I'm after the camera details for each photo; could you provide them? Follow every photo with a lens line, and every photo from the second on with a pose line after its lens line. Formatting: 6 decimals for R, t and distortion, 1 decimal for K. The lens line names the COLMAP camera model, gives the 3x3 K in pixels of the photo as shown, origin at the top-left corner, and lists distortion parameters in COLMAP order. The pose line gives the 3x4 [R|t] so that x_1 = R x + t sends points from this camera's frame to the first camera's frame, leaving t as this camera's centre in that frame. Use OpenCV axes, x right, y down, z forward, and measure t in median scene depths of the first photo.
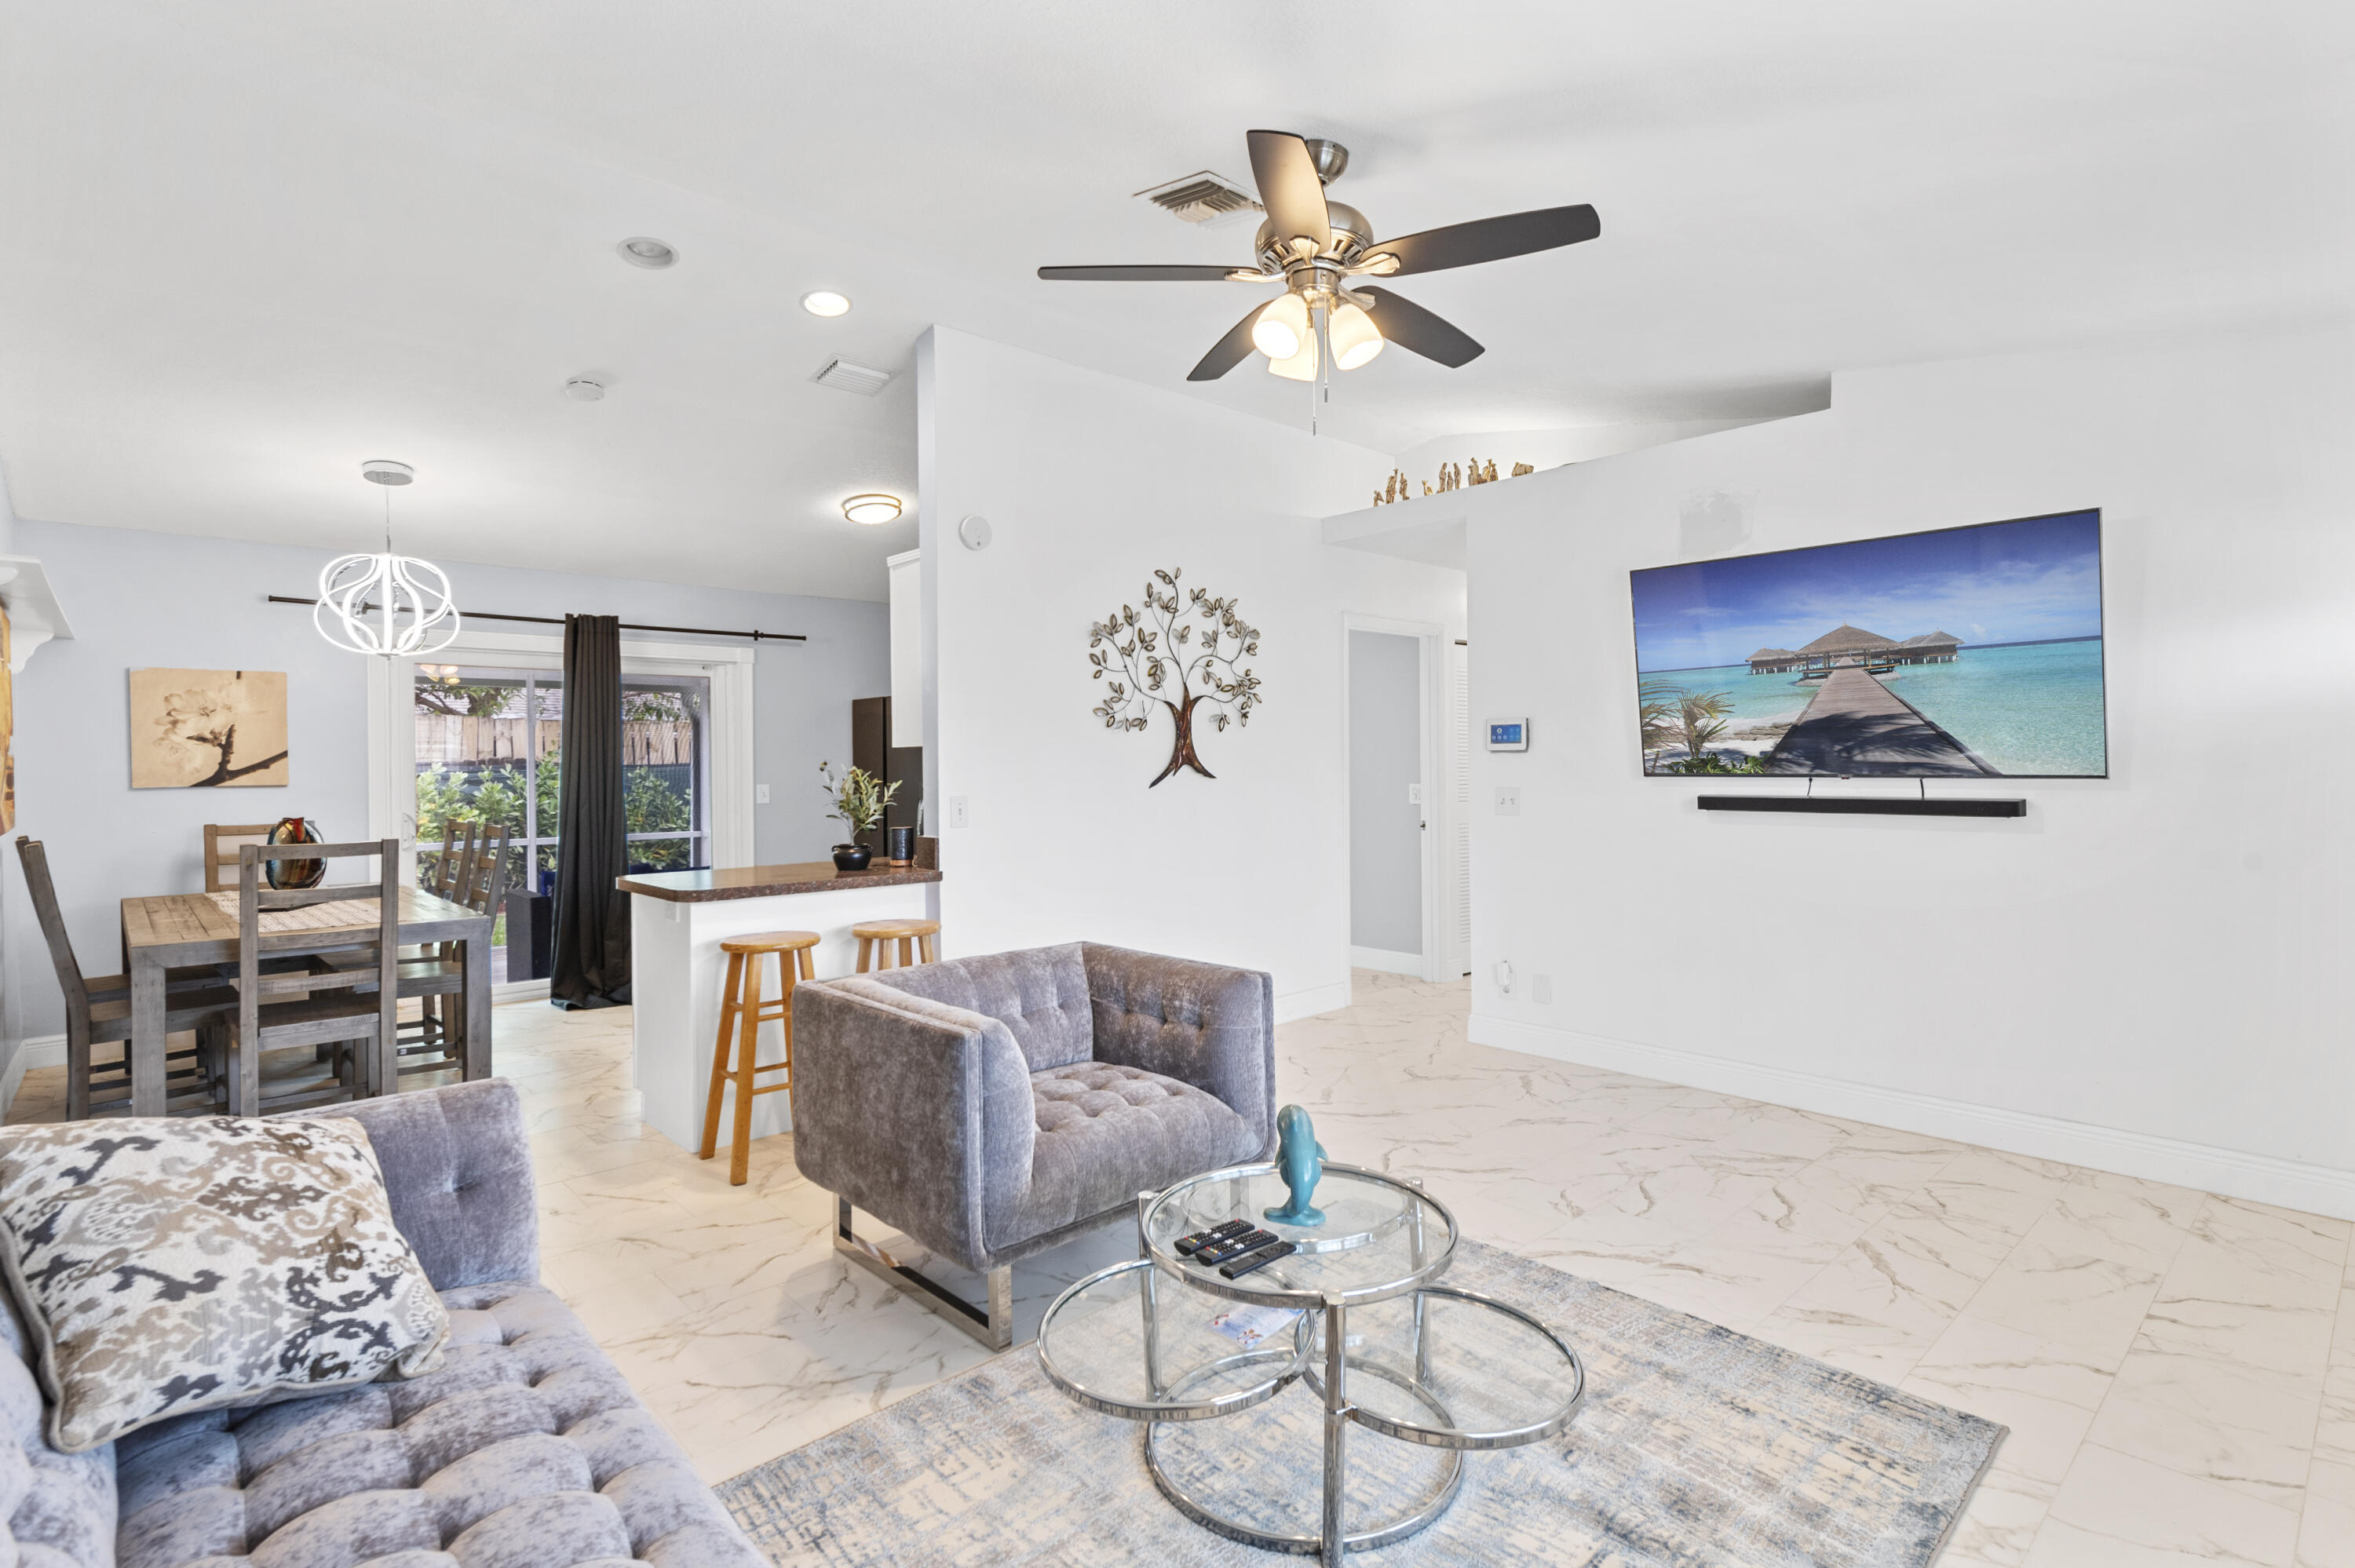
lens RADIAL K [[1112.2, 0, 1187.3], [0, 1112.2, 764.3], [0, 0, 1]] dist [0.007691, -0.002357]
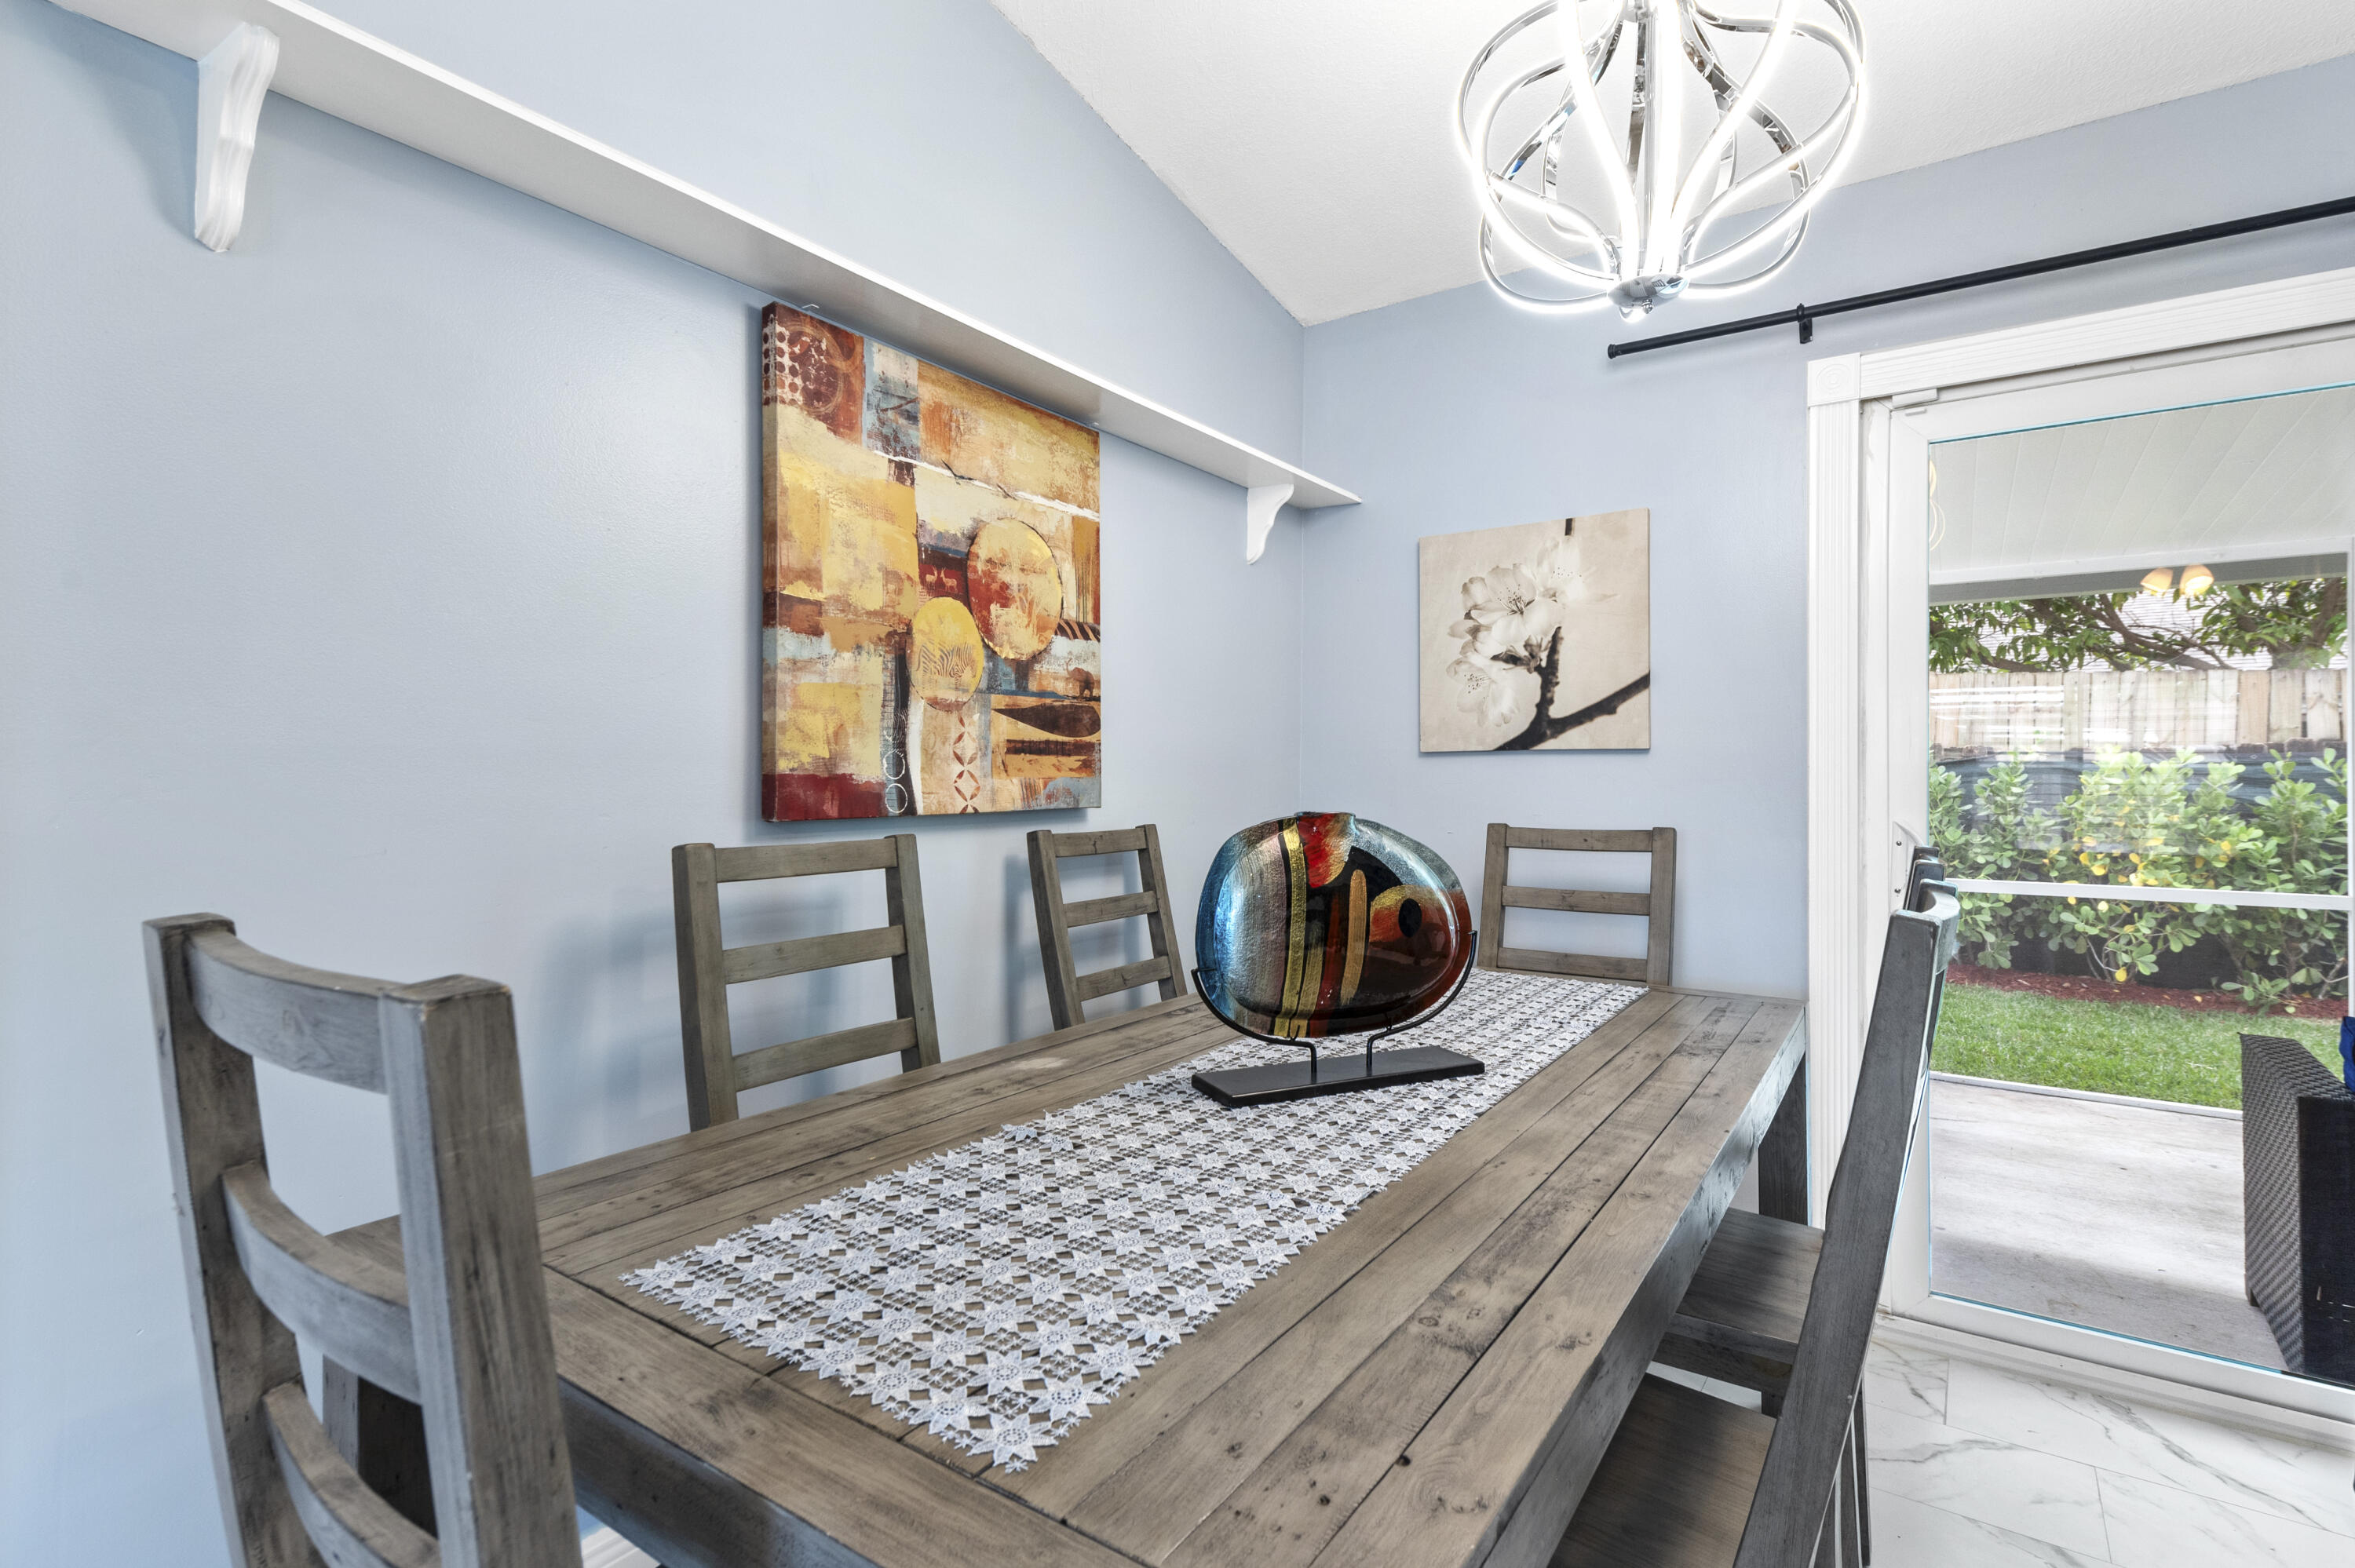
lens RADIAL K [[1112.2, 0, 1188.9], [0, 1112.2, 776.6], [0, 0, 1]] dist [0.007691, -0.002357]
pose [[0.203736, 0.009441, -0.978980, -0.397722], [-0.007156, 0.999941, 0.008154, 0.028566], [0.979000, 0.005344, 0.203792, 0.734235]]
